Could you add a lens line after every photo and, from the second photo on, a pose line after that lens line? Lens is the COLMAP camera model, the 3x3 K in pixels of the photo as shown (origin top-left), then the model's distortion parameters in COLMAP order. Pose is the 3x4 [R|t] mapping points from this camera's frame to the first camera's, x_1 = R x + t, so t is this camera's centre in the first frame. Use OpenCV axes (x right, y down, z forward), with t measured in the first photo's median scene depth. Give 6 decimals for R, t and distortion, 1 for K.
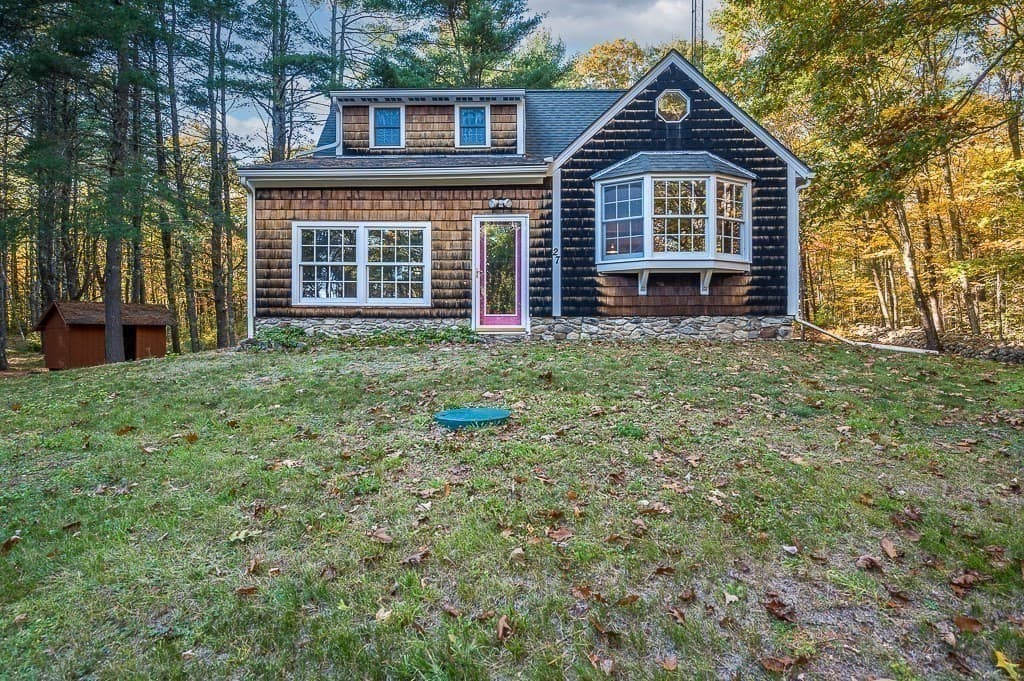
lens RADIAL K [[571.9, 0, 512.0], [0, 571.9, 340.5], [0, 0, 1]] dist [-0.000776, -0.000362]
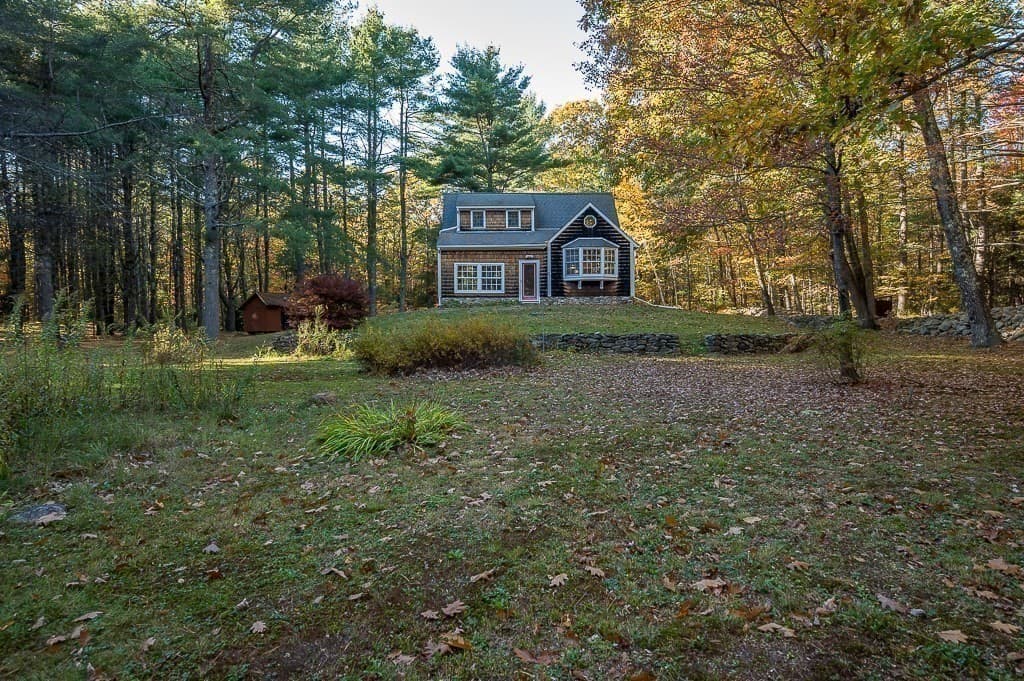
lens RADIAL K [[615.3, 0, 512.0], [0, 615.3, 340.5], [0, 0, 1]] dist [0.000758, 0.000002]
pose [[0.999031, -0.007140, 0.043427, -0.236520], [0.006720, 0.999929, 0.009819, 0.142020], [-0.043494, -0.009517, 0.999008, -1.999119]]
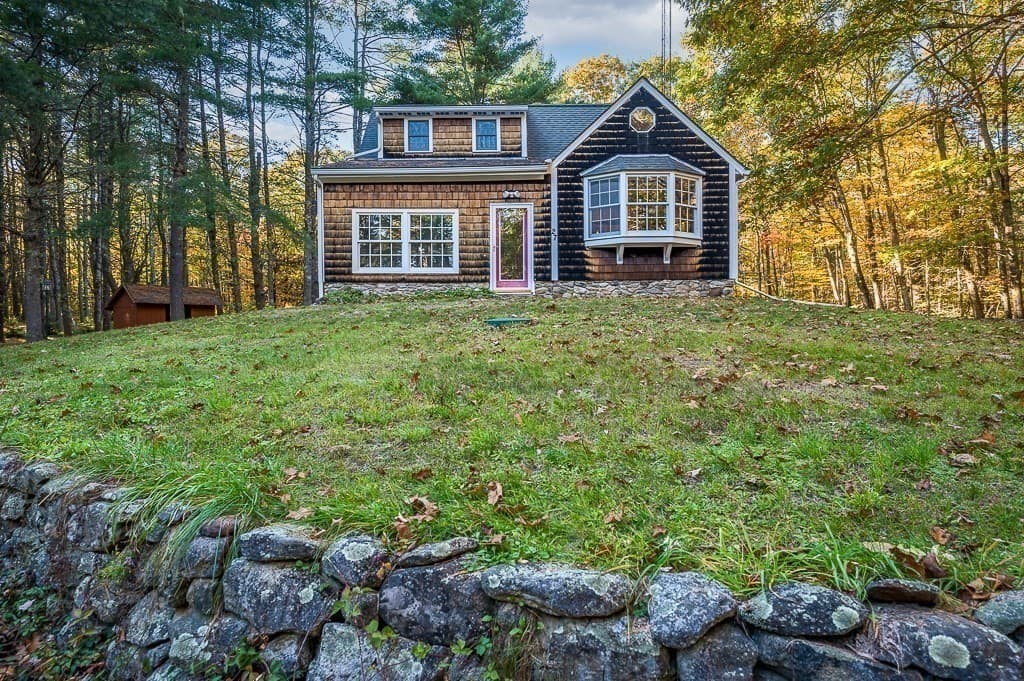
lens RADIAL K [[531.3, 0, 512.0], [0, 531.3, 338.0], [0, 0, 1]] dist [-0.000115, 0.000132]
pose [[0.999925, -0.005626, 0.010856, -0.033691], [0.005497, 0.999915, 0.011841, 0.074448], [-0.010921, -0.011780, 0.999871, -0.220516]]
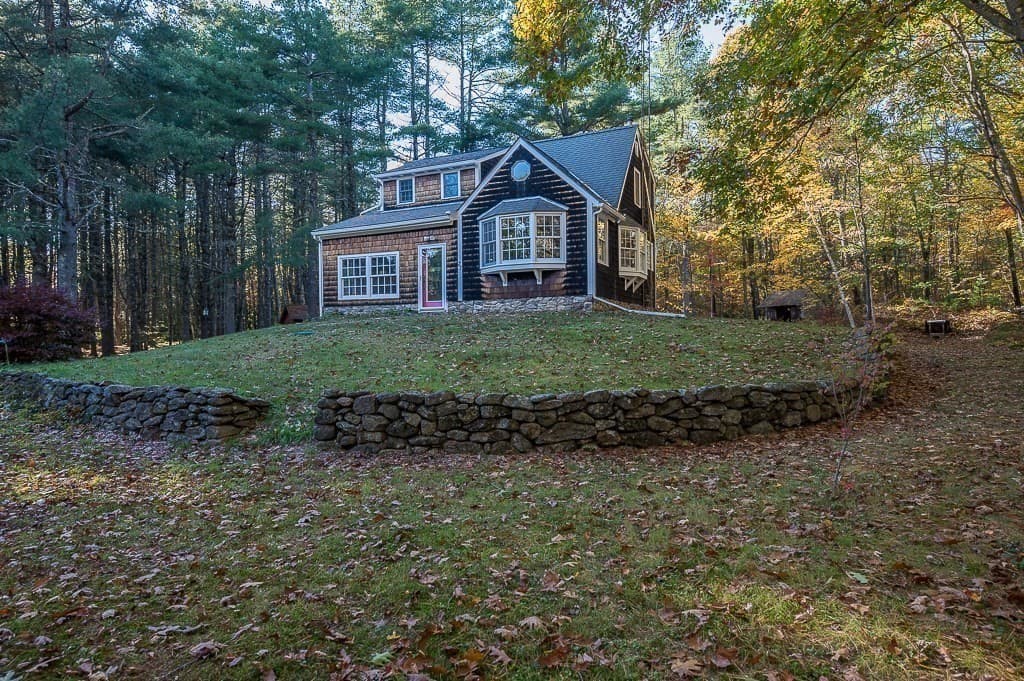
lens RADIAL K [[624.7, 0, 501.1], [0, 624.7, 348.6], [0, 0, 1]] dist [0.000873, 0.000608]
pose [[0.909252, -0.004483, -0.416222, 0.973099], [0.007940, 0.999947, 0.006574, 0.090998], [0.416170, -0.009282, 0.909239, -0.666309]]
